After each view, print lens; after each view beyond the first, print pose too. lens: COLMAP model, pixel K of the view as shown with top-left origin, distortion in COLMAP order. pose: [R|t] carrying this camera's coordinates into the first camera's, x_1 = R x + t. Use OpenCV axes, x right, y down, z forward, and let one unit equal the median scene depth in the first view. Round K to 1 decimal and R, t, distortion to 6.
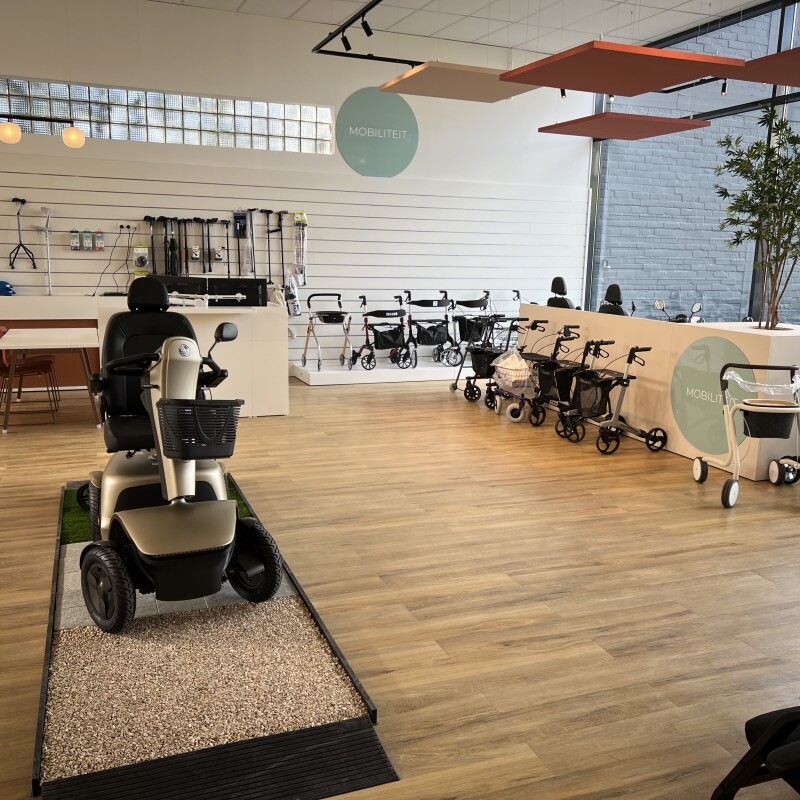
lens RADIAL K [[798.9, 0, 399.1], [0, 798.9, 400.4], [0, 0, 1]] dist [0.017489, 0.000000]
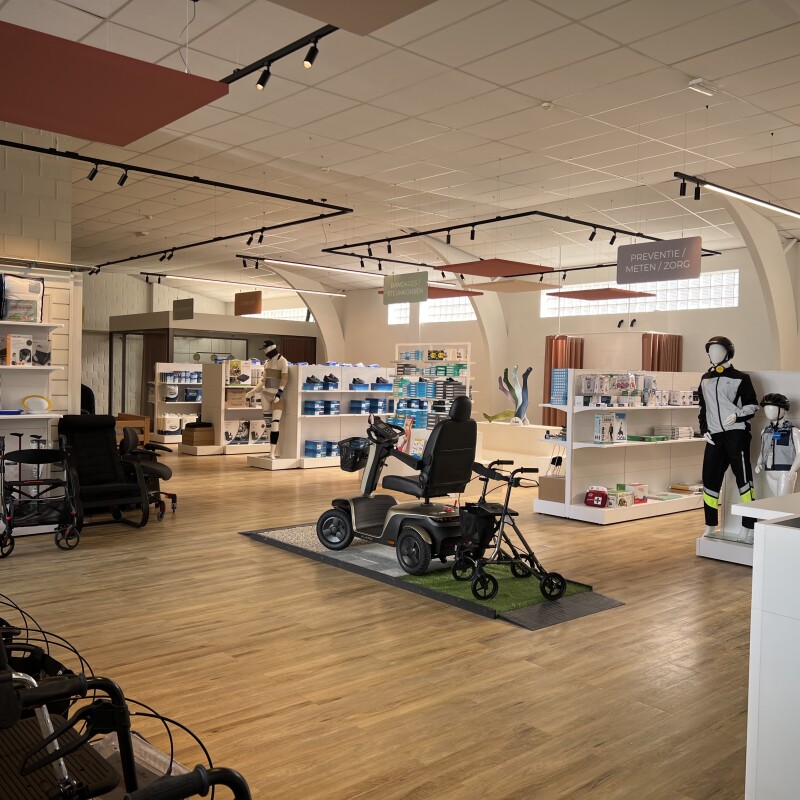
lens RADIAL K [[798.9, 0, 403.6], [0, 798.9, 398.3], [0, 0, 1]] dist [0.017489, 0.000000]
pose [[-0.938459, -0.026343, -0.344384, 0.222653], [-0.101095, 0.974370, 0.200956, -0.340393], [0.330263, 0.223404, -0.917070, 1.840897]]
